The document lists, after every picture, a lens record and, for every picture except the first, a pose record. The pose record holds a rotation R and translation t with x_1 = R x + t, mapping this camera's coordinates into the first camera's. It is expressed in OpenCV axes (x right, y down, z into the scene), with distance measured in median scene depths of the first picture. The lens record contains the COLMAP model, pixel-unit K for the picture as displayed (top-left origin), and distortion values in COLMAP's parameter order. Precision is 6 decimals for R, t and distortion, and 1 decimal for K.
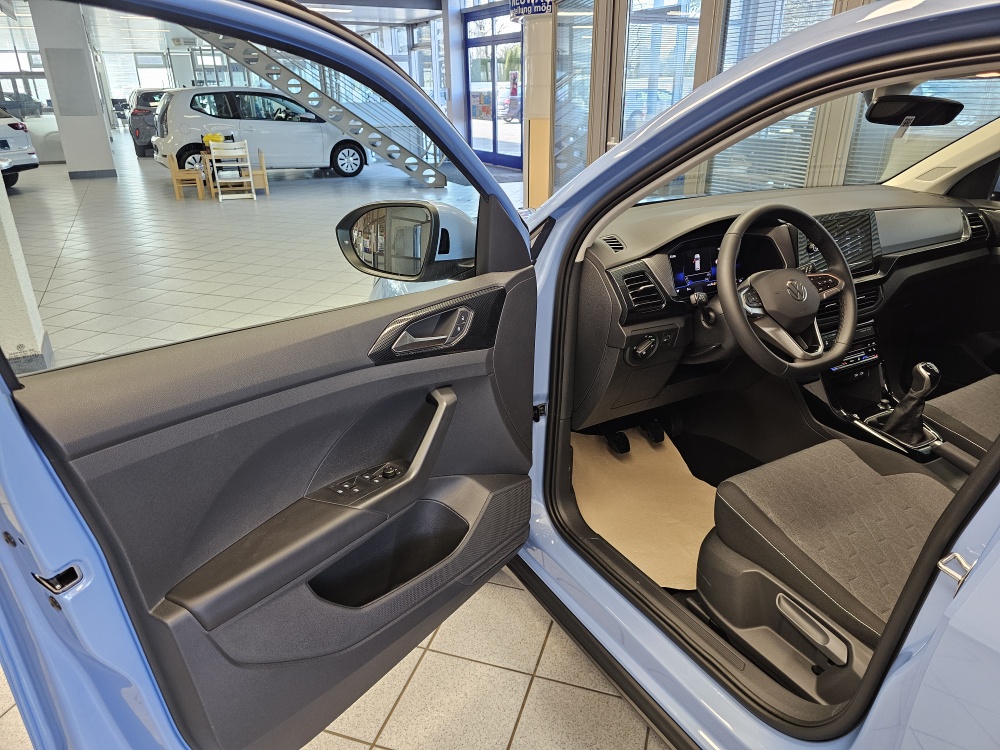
lens RADIAL K [[682.0, 0, 502.5], [0, 682.0, 369.7], [0, 0, 1]] dist [0.056462, -0.063010]
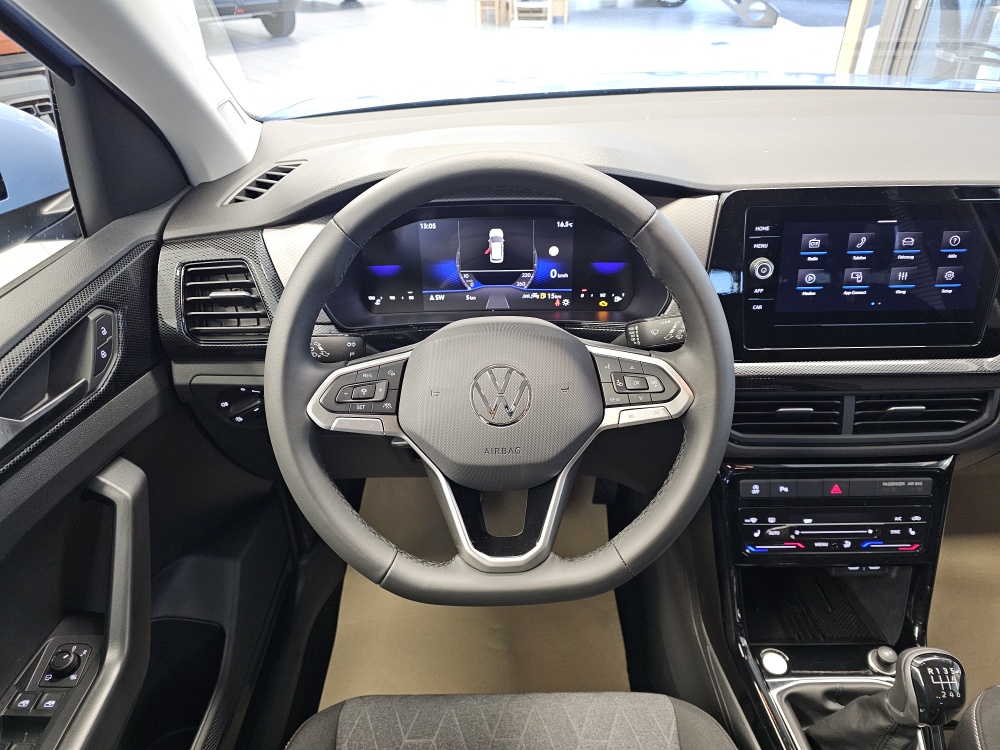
lens RADIAL K [[672.9, 0, 501.7], [0, 672.9, 365.7], [0, 0, 1]] dist [0.063490, -0.077642]
pose [[0.866845, 0.276979, -0.414563, 0.090817], [-0.183279, 0.950297, 0.251682, -0.035400], [0.463669, -0.142189, 0.874525, 0.105379]]
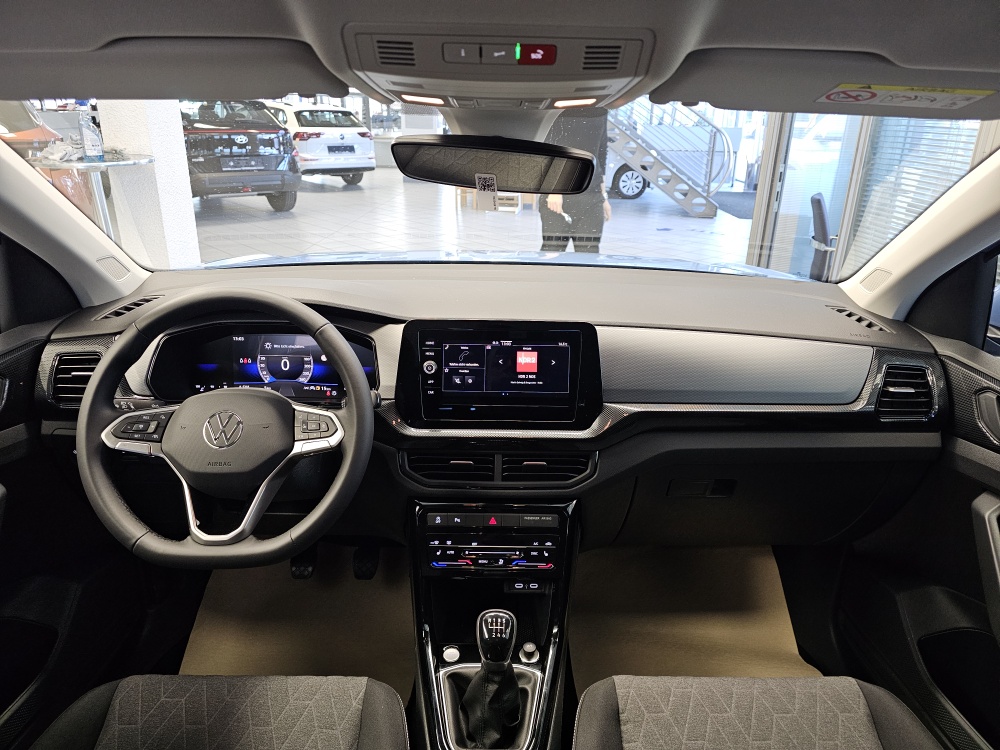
lens RADIAL K [[666.6, 0, 503.1], [0, 666.6, 361.5], [0, 0, 1]] dist [0.096235, -0.109342]
pose [[0.863718, 0.198579, -0.463204, 0.144438], [-0.214084, 0.976621, 0.019491, -0.037922], [0.456245, 0.082330, 0.886038, 0.088551]]
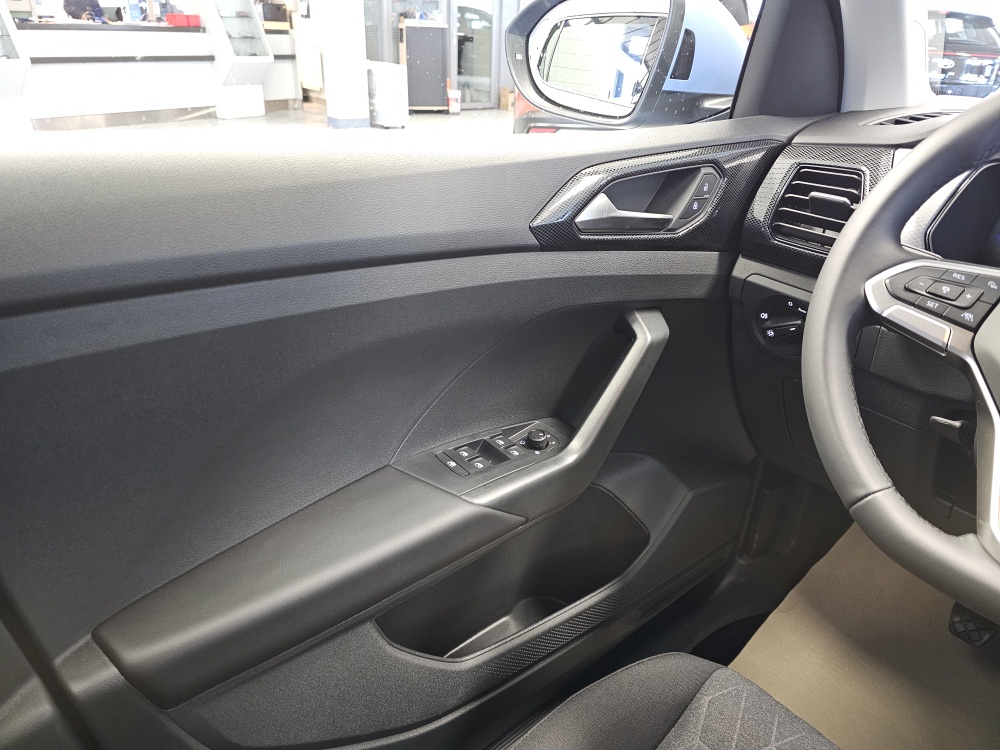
lens RADIAL K [[672.9, 0, 501.7], [0, 672.9, 365.7], [0, 0, 1]] dist [0.063490, -0.077642]
pose [[0.178586, 0.446494, -0.876784, 0.095789], [-0.404574, 0.845615, 0.348217, -0.015082], [0.896898, 0.292537, 0.331655, 0.108545]]
